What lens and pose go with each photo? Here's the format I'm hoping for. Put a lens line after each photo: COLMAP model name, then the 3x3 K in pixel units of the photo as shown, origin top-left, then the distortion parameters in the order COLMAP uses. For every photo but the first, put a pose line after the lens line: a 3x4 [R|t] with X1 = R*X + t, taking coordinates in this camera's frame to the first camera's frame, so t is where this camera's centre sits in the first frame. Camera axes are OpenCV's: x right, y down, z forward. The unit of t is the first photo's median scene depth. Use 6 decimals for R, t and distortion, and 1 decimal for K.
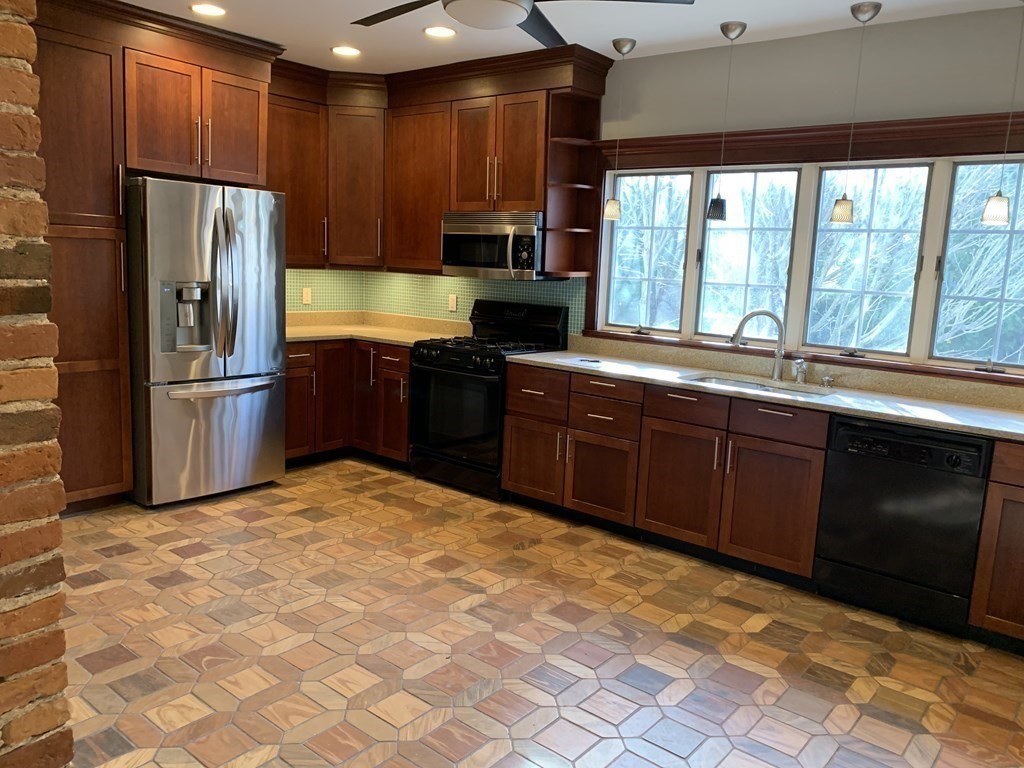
lens RADIAL K [[785.0, 0, 510.2], [0, 785.0, 374.7], [0, 0, 1]] dist [0.040153, -0.020427]
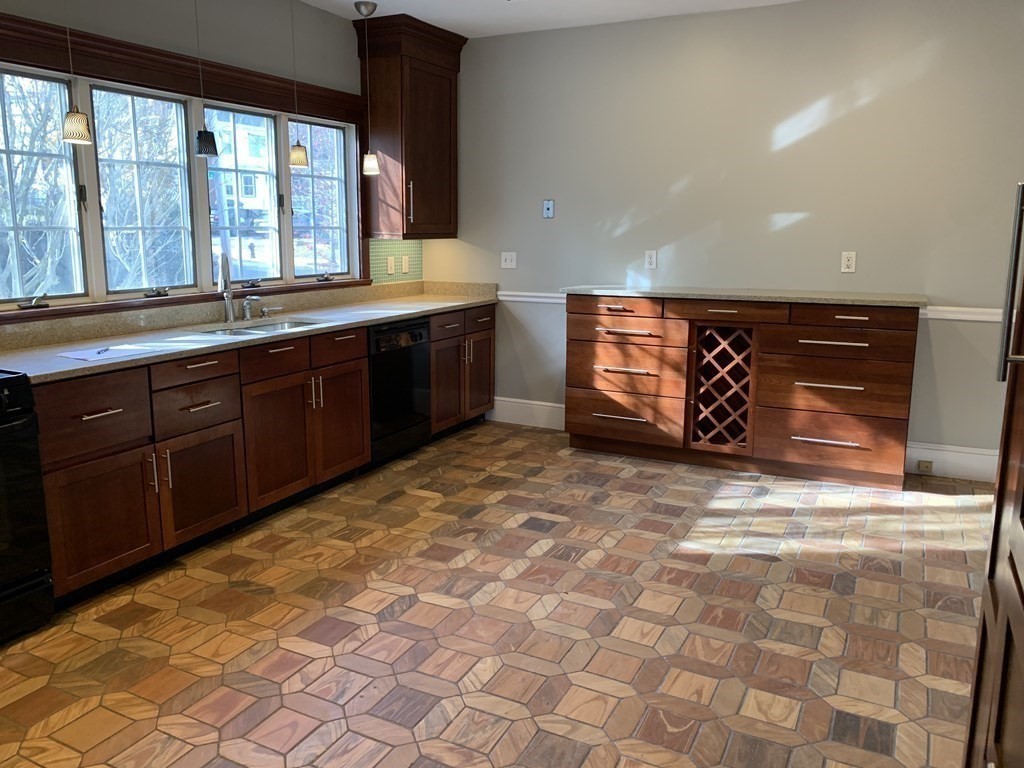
lens RADIAL K [[785.0, 0, 507.5], [0, 785.0, 386.5], [0, 0, 1]] dist [0.040153, -0.020427]
pose [[-0.210436, -0.247918, 0.945650, -0.851144], [0.132302, 0.951189, 0.278812, -0.180519], [-0.968614, 0.183783, -0.167365, 1.030412]]
